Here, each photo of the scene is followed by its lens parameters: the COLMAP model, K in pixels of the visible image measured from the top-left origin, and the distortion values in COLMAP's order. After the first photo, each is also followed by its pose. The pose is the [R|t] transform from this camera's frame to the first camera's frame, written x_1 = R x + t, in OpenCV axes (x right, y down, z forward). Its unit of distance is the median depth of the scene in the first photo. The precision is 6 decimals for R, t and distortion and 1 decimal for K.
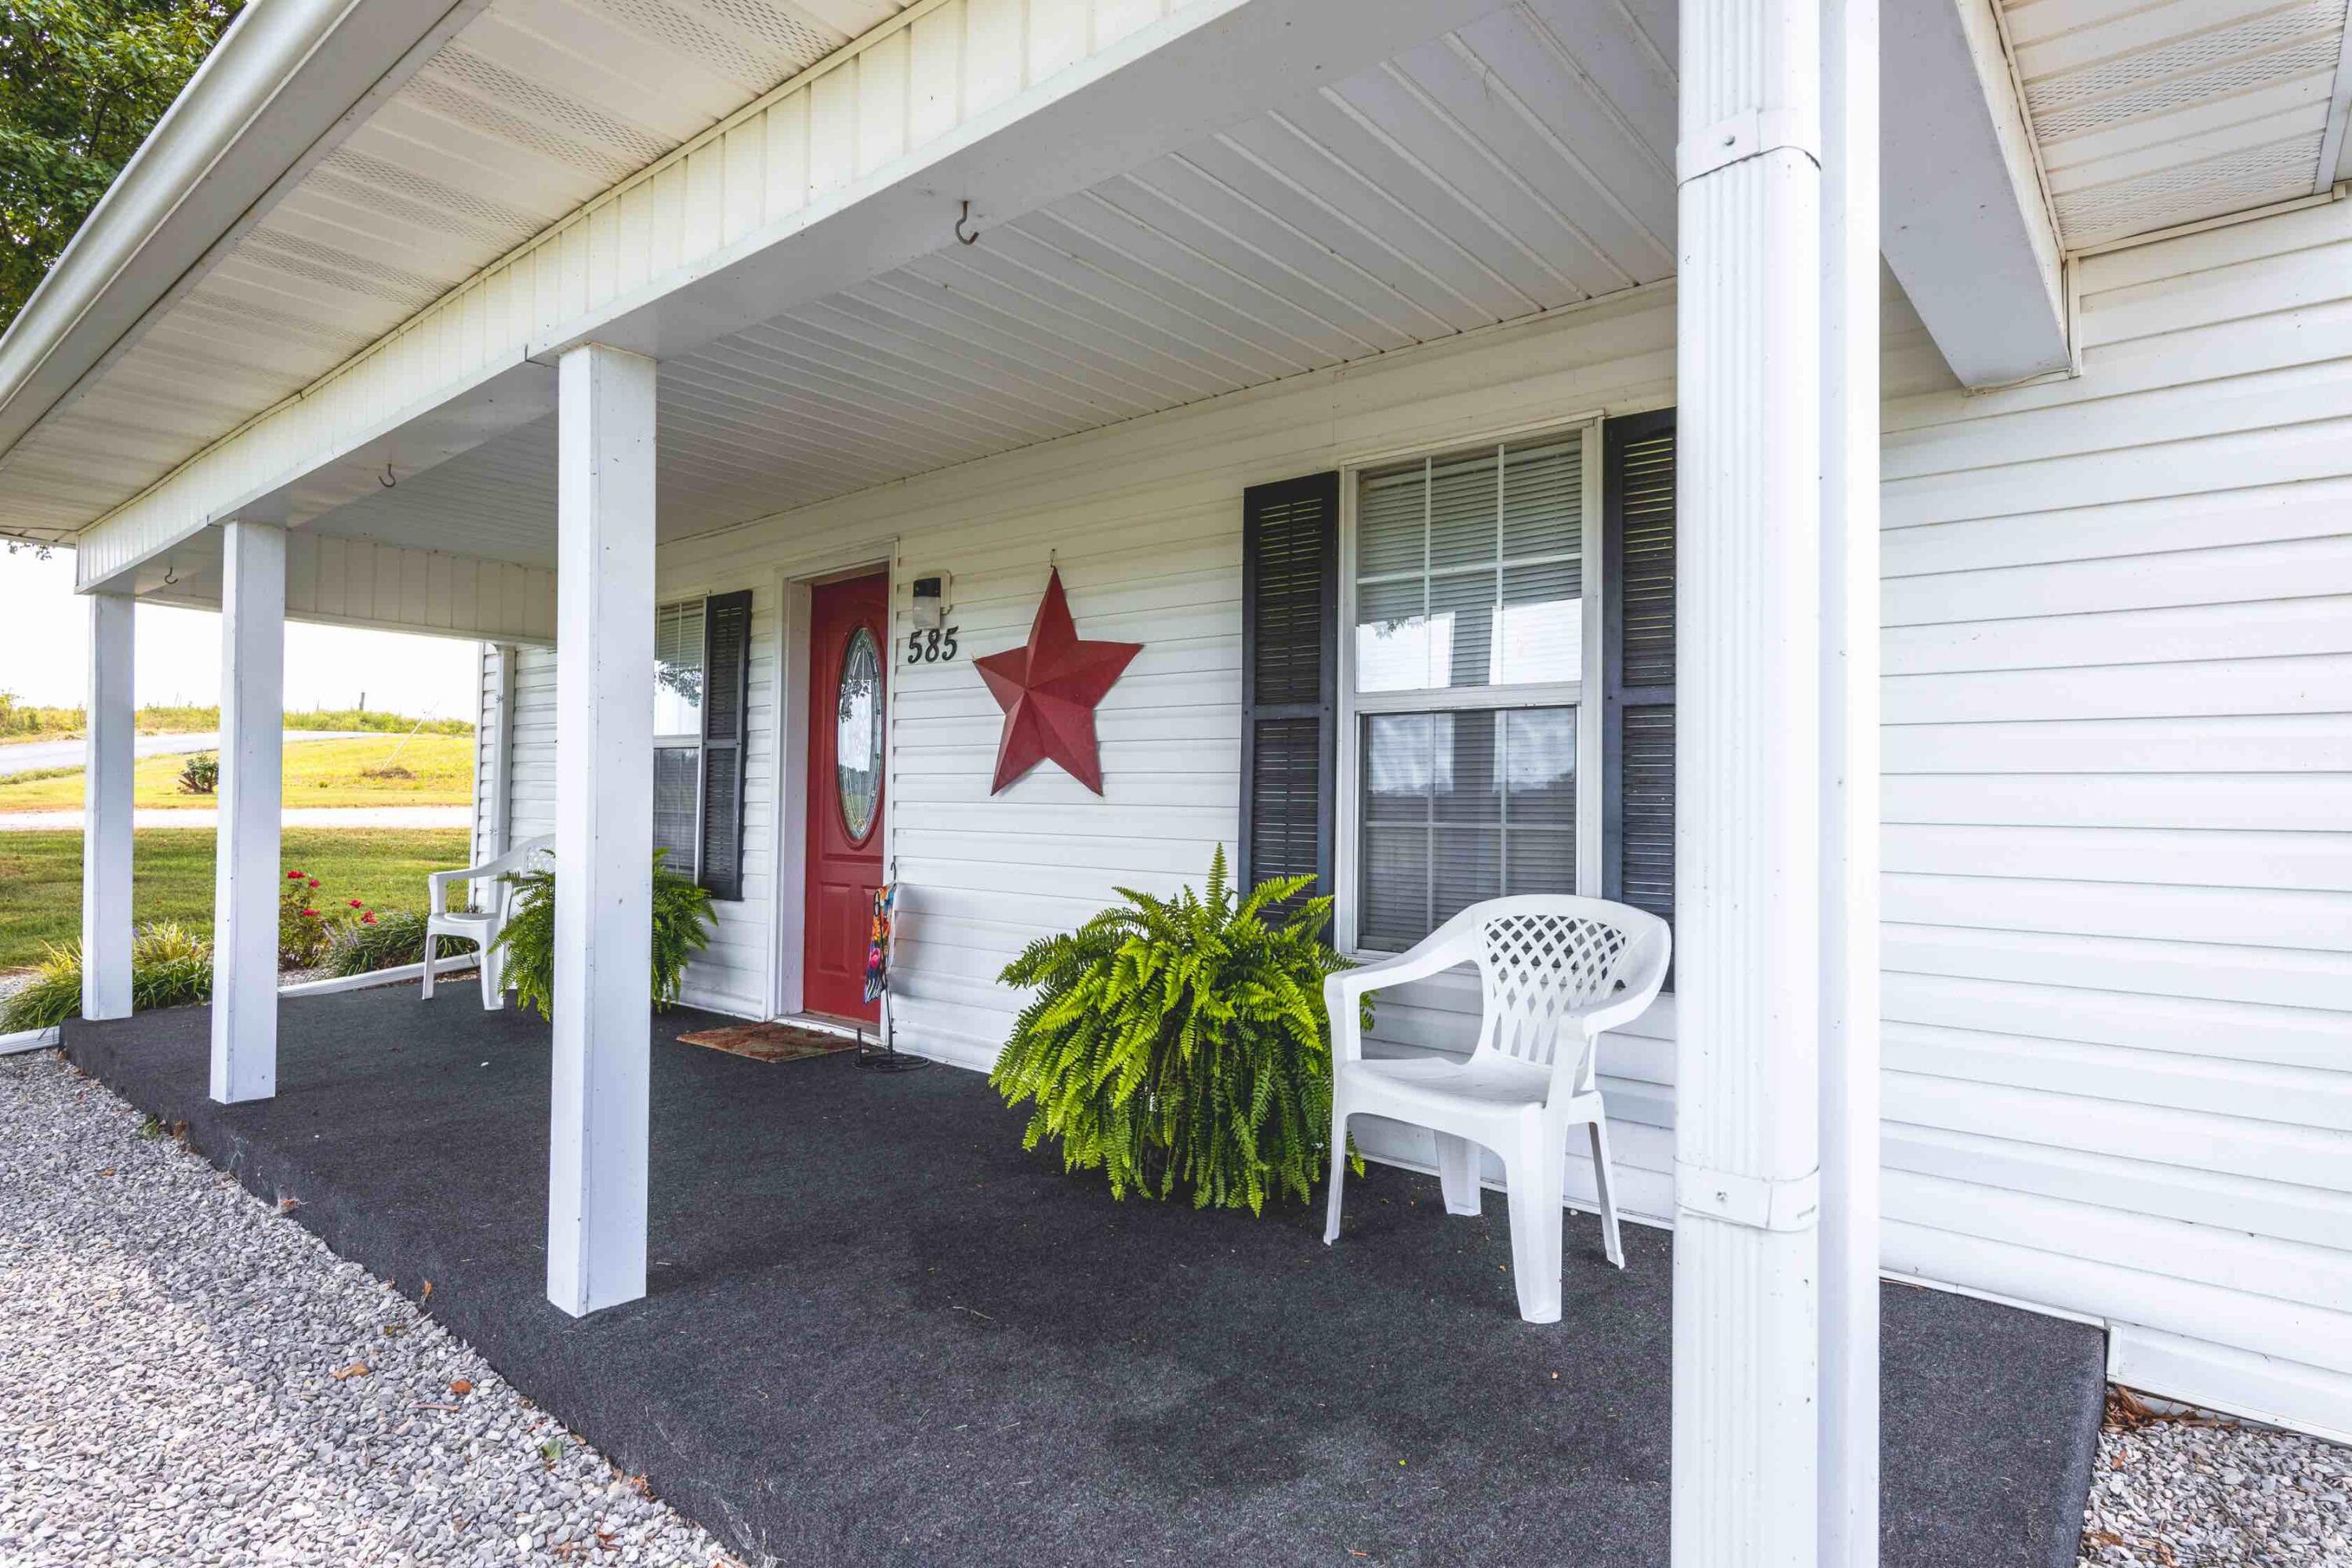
lens RADIAL K [[1251.2, 0, 1176.0], [0, 1251.2, 784.0], [0, 0, 1]] dist [0.000411, 0.000024]
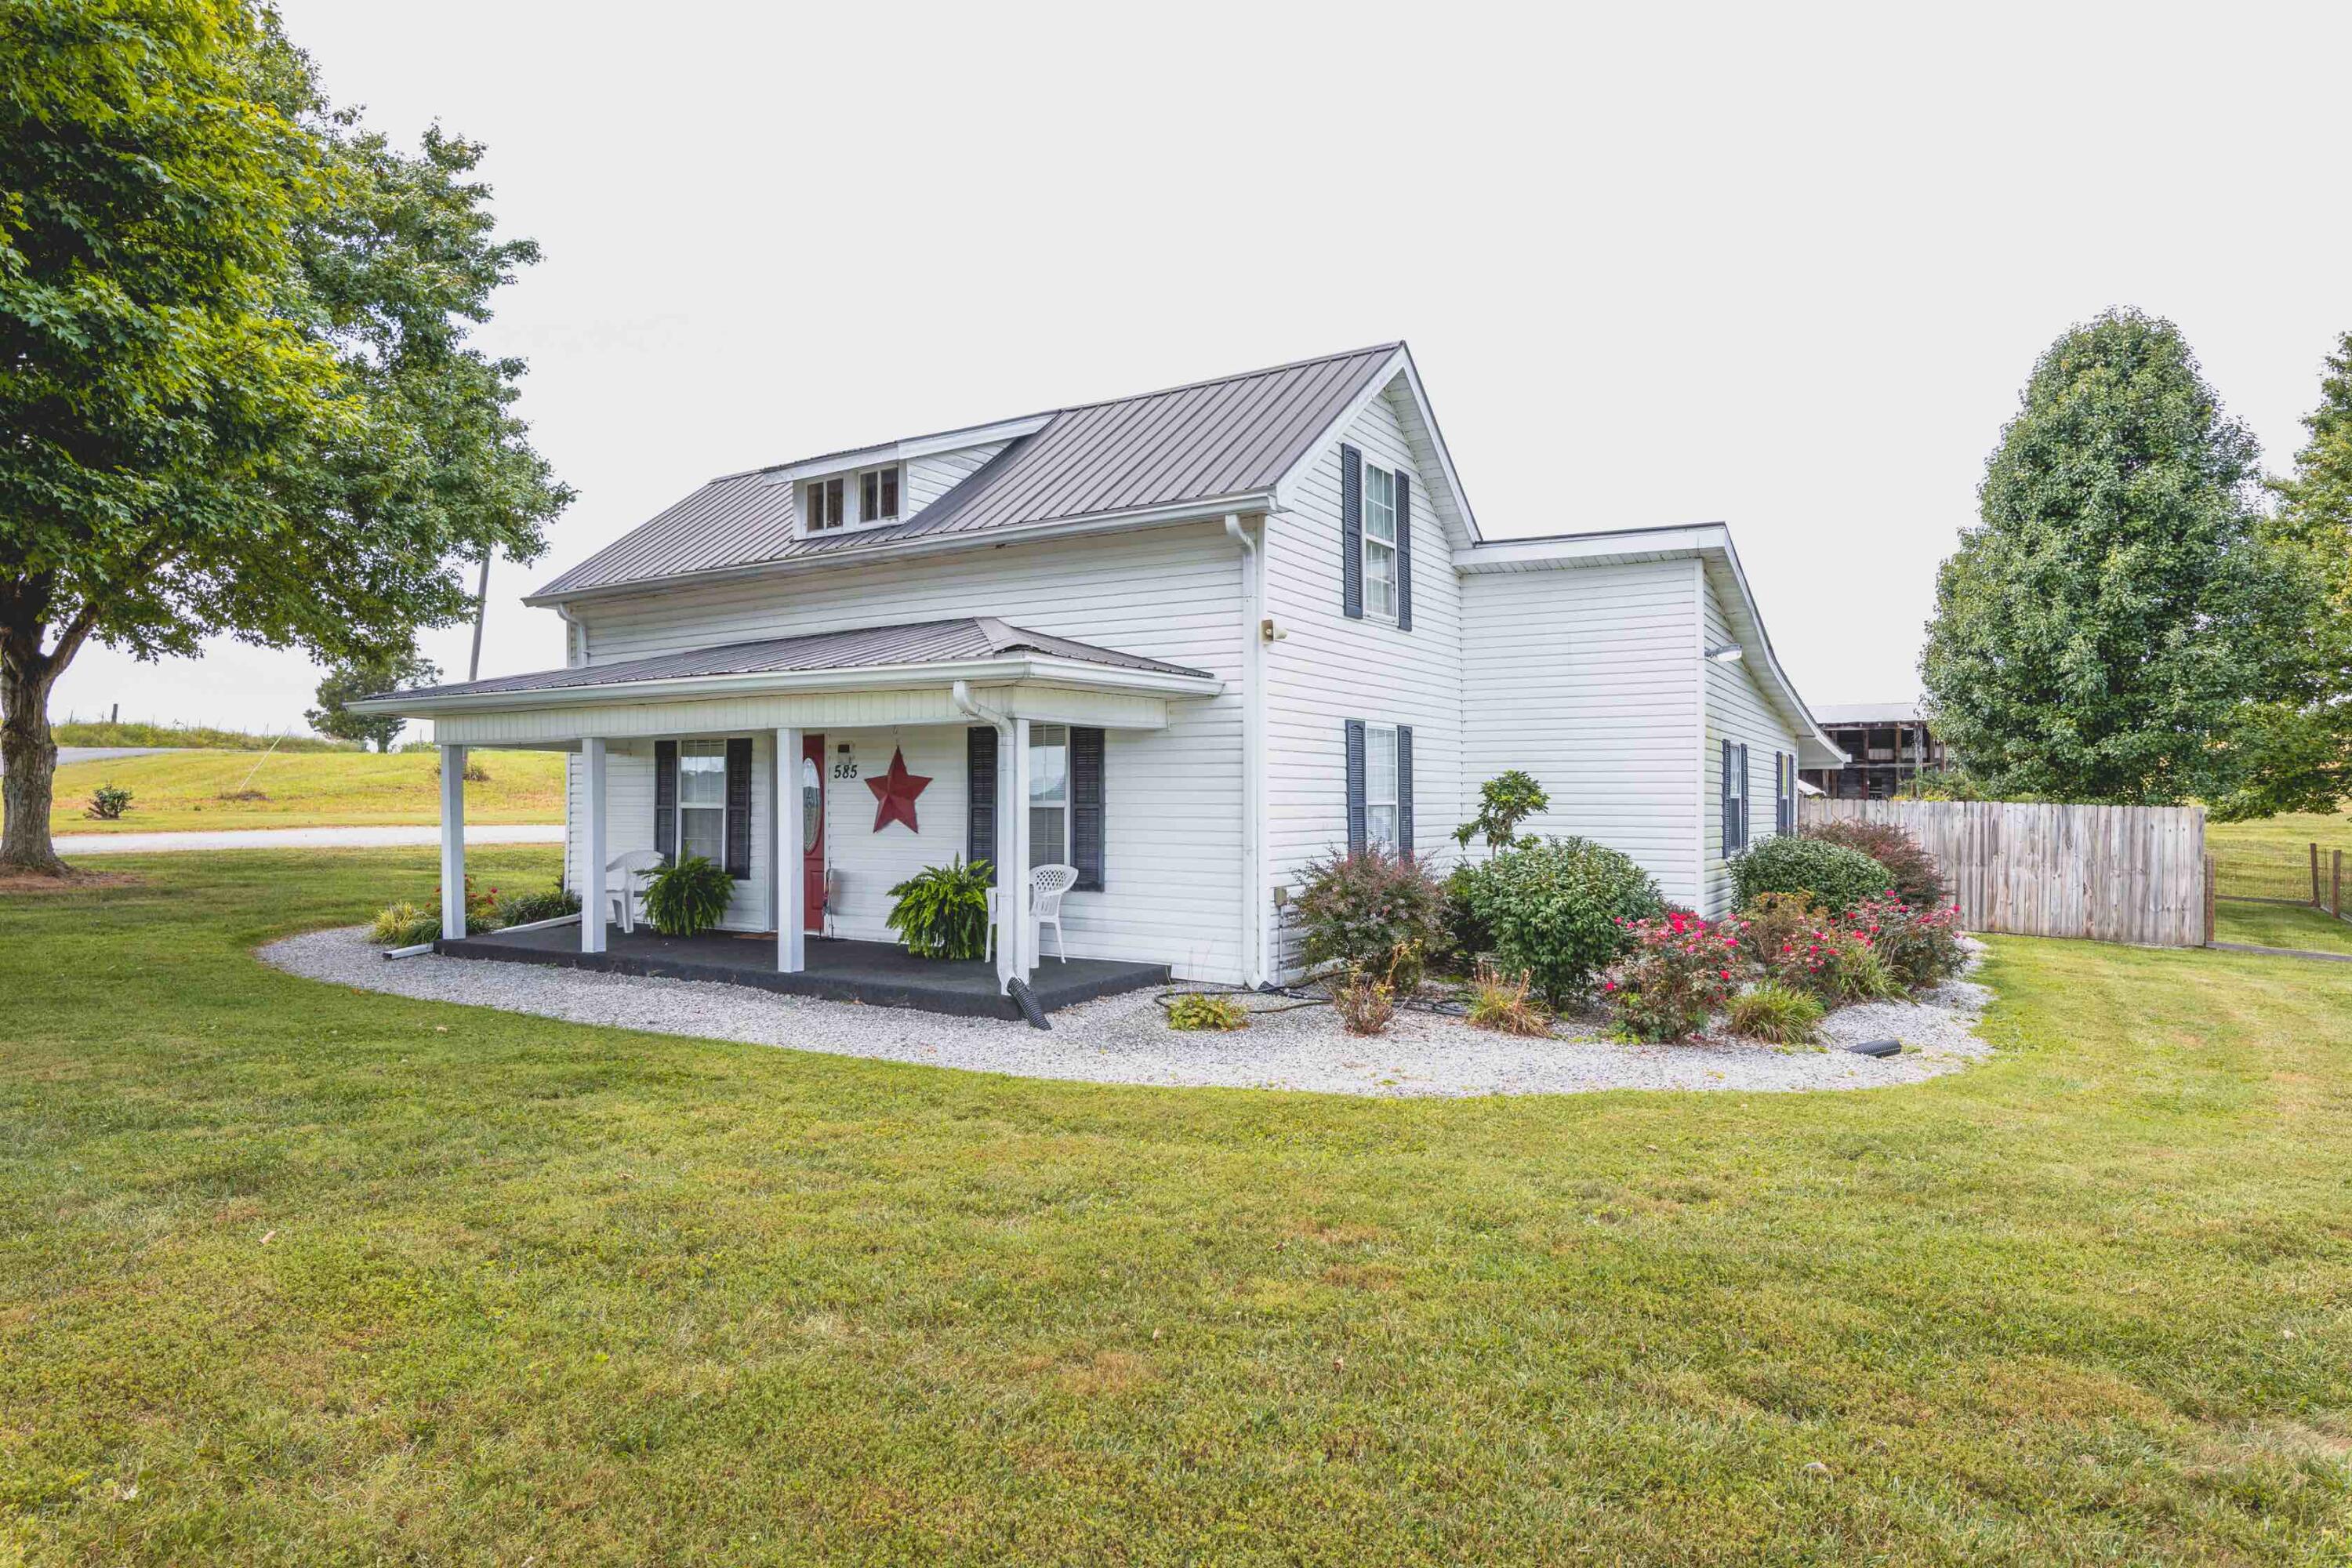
lens RADIAL K [[1326.1, 0, 1176.0], [0, 1326.1, 784.0], [0, 0, 1]] dist [-0.002604, -0.000737]
pose [[0.988896, -0.012620, 0.148072, 0.066940], [0.011959, 0.999914, 0.005355, -0.101377], [-0.148127, -0.003525, 0.988962, -1.835492]]
